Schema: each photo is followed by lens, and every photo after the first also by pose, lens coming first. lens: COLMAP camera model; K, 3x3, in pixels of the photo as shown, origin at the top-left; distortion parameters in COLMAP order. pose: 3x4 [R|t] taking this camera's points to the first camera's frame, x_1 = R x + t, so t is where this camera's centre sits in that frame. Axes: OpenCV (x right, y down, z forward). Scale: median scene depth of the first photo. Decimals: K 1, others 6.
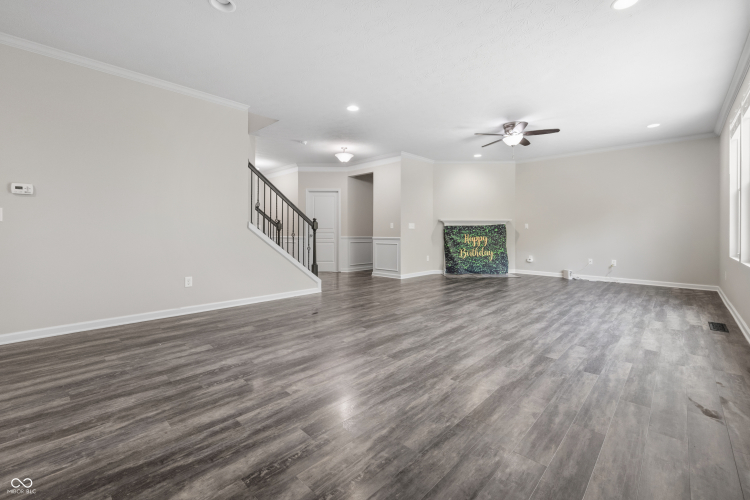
lens RADIAL K [[319.0, 0, 371.7], [0, 319.0, 234.8], [0, 0, 1]] dist [0.002104, 0.000117]
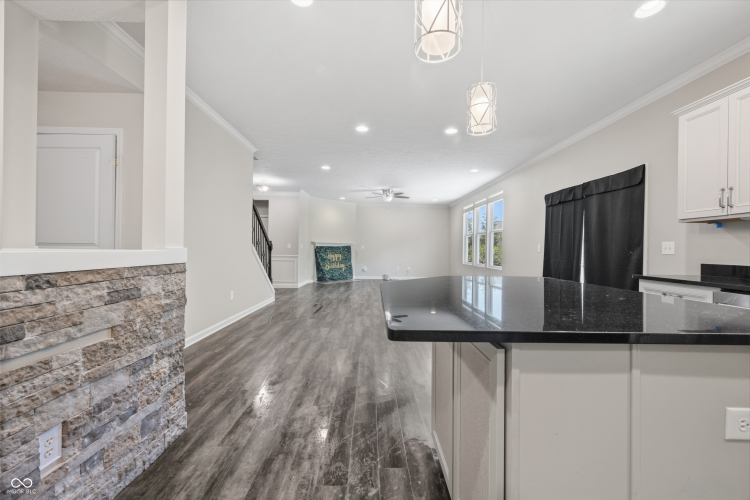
lens RADIAL K [[319.0, 0, 374.8], [0, 319.0, 250.3], [0, 0, 1]] dist [0.002104, 0.000117]
pose [[0.694070, 0.007175, 0.719872, -0.560764], [-0.009524, 0.999954, -0.000784, -0.011657], [-0.719845, -0.006312, 0.694106, -0.097467]]
